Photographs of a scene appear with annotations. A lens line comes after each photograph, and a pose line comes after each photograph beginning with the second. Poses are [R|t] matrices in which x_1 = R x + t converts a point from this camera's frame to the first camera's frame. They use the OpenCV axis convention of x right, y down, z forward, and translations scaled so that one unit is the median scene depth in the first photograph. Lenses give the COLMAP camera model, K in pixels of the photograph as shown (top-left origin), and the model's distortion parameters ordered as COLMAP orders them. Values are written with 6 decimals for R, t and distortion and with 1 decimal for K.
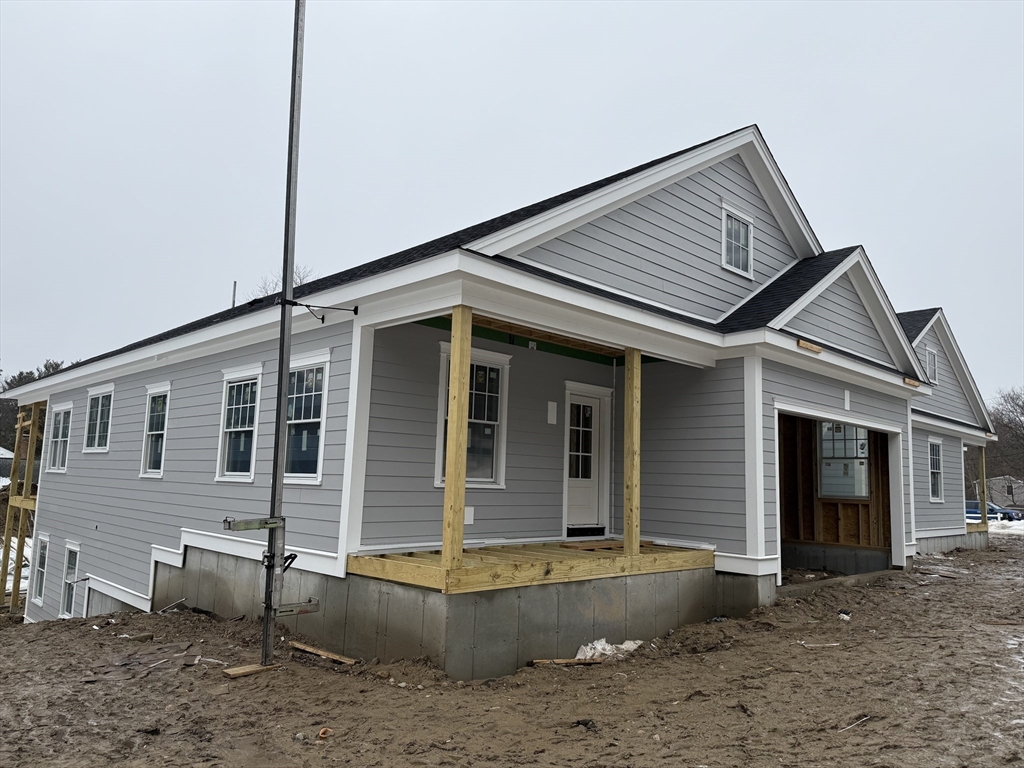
lens RADIAL K [[717.1, 0, 509.3], [0, 717.1, 386.8], [0, 0, 1]] dist [0.073925, -0.040308]
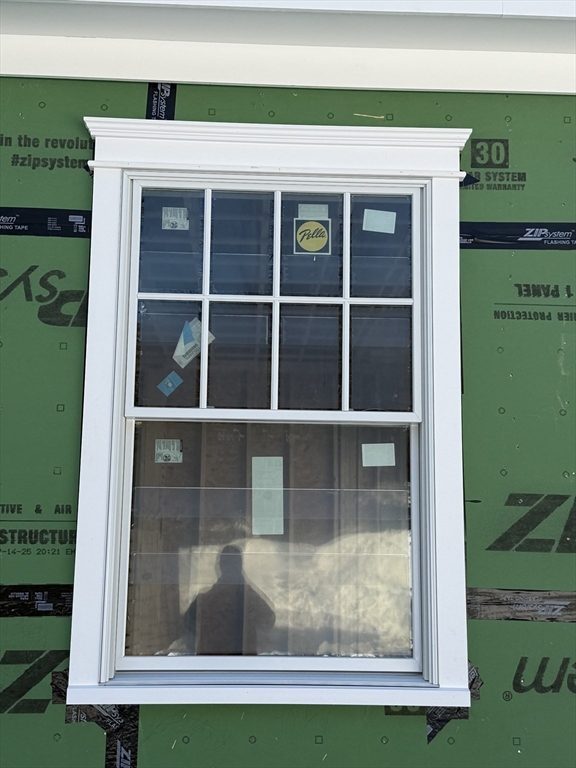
lens RADIAL K [[1010.3, 0, 288.8], [0, 1010.3, 384.0], [0, 0, 1]] dist [0.126000, 0.000000]
pose [[0.739227, -0.149350, -0.656688, 0.169360], [0.100873, 0.988654, -0.111296, 0.070850], [0.665859, 0.016031, 0.745905, 0.700091]]
